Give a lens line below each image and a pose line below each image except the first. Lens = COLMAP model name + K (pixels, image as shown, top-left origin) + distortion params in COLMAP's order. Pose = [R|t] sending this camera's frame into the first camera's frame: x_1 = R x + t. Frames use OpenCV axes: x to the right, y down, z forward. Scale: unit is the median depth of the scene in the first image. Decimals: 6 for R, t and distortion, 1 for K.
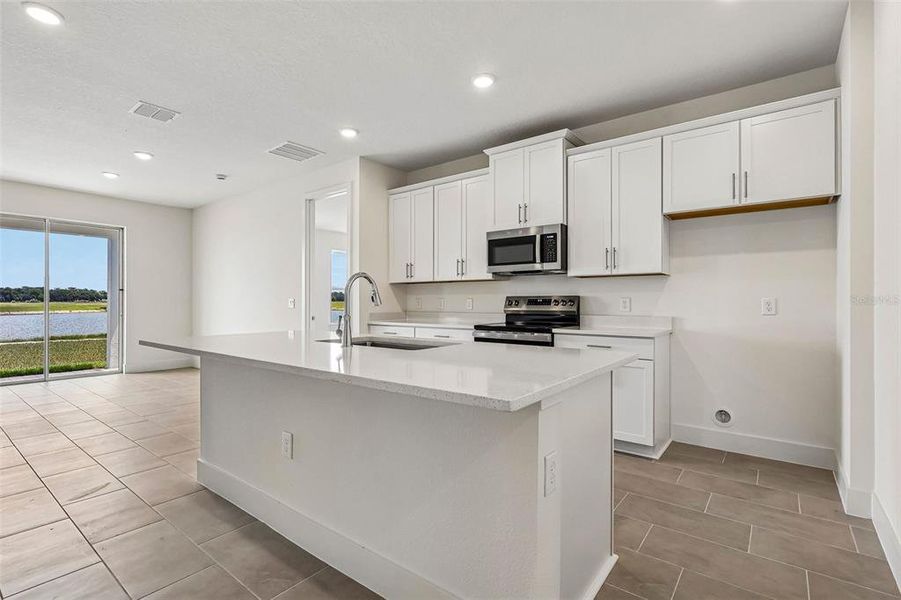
lens RADIAL K [[416.2, 0, 450.5], [0, 416.2, 300.0], [0, 0, 1]] dist [0.001578, 0.000023]
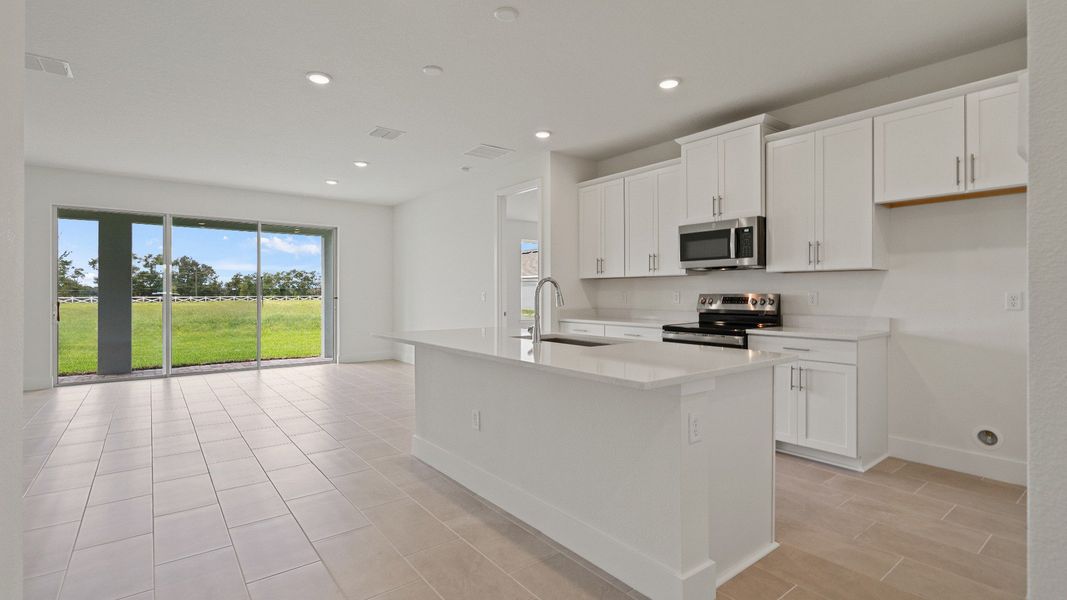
lens RADIAL K [[503.0, 0, 533.5], [0, 503.0, 300.0], [0, 0, 1]] dist [-0.001182, -0.000102]
pose [[0.965227, 0.004682, -0.261371, 0.070383], [-0.001037, 0.999900, 0.014084, -0.010422], [0.261411, -0.013324, 0.965136, -0.201628]]
